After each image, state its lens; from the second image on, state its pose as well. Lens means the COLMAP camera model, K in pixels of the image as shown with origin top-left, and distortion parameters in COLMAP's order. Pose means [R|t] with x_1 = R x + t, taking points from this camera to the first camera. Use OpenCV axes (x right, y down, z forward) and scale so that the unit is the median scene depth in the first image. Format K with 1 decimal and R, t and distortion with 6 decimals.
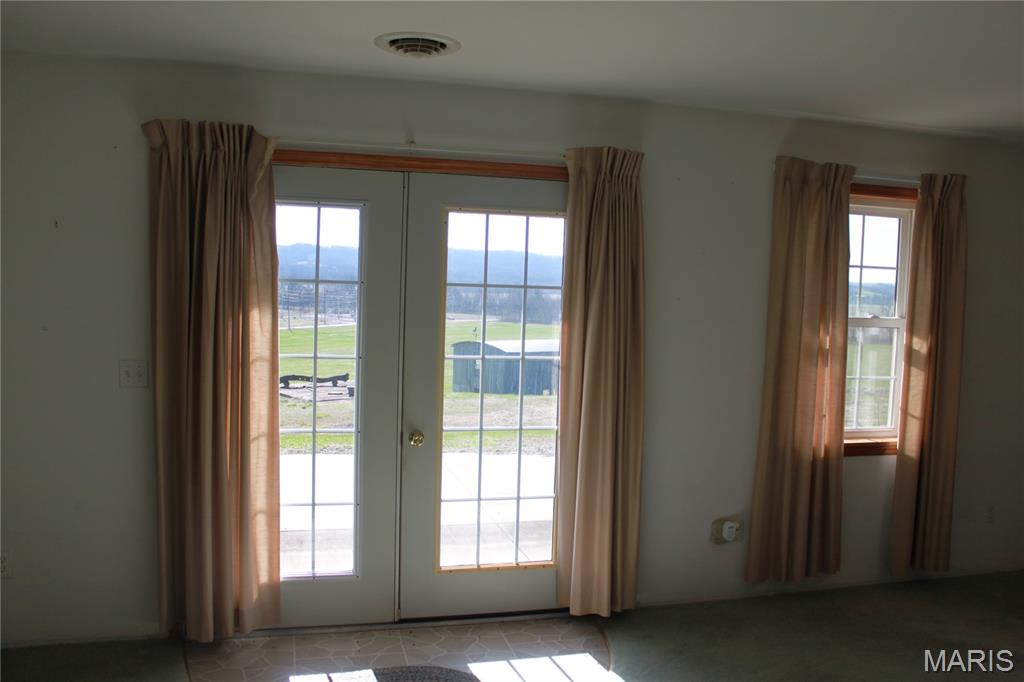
lens RADIAL K [[876.0, 0, 512.0], [0, 876.0, 341.0], [0, 0, 1]] dist [-0.160494, 0.147667]
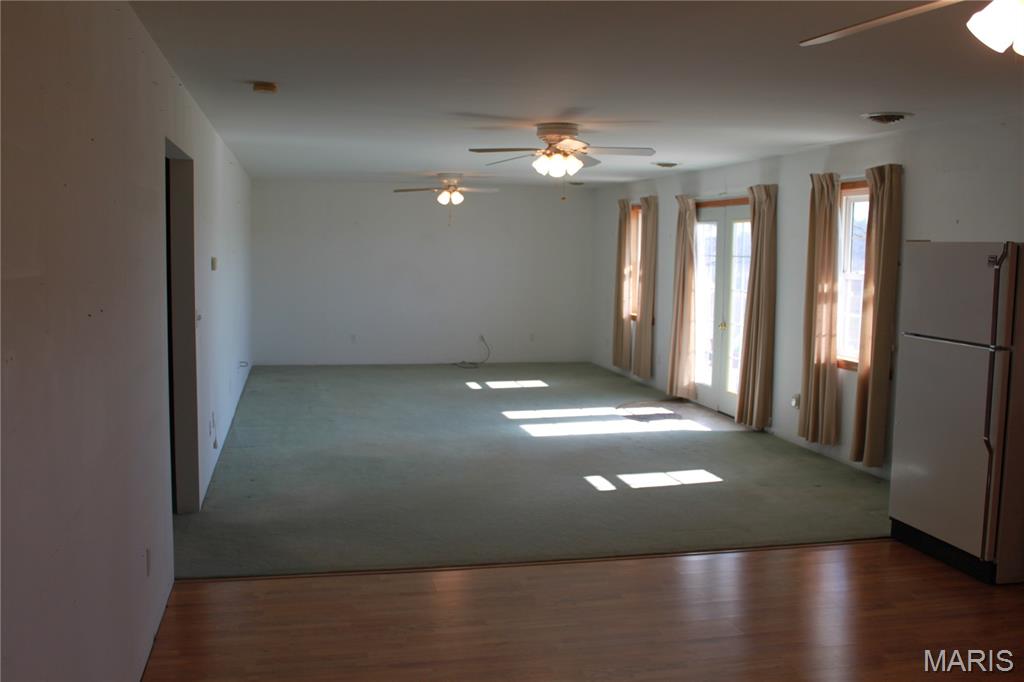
lens RADIAL K [[960.2, 0, 512.0], [0, 960.2, 341.0], [0, 0, 1]] dist [-0.003230, -0.001391]
pose [[-0.066430, 0.063914, -0.995742, 1.940953], [-0.104356, 0.992028, 0.070637, 0.026524], [0.992319, 0.108604, -0.059230, 0.511880]]
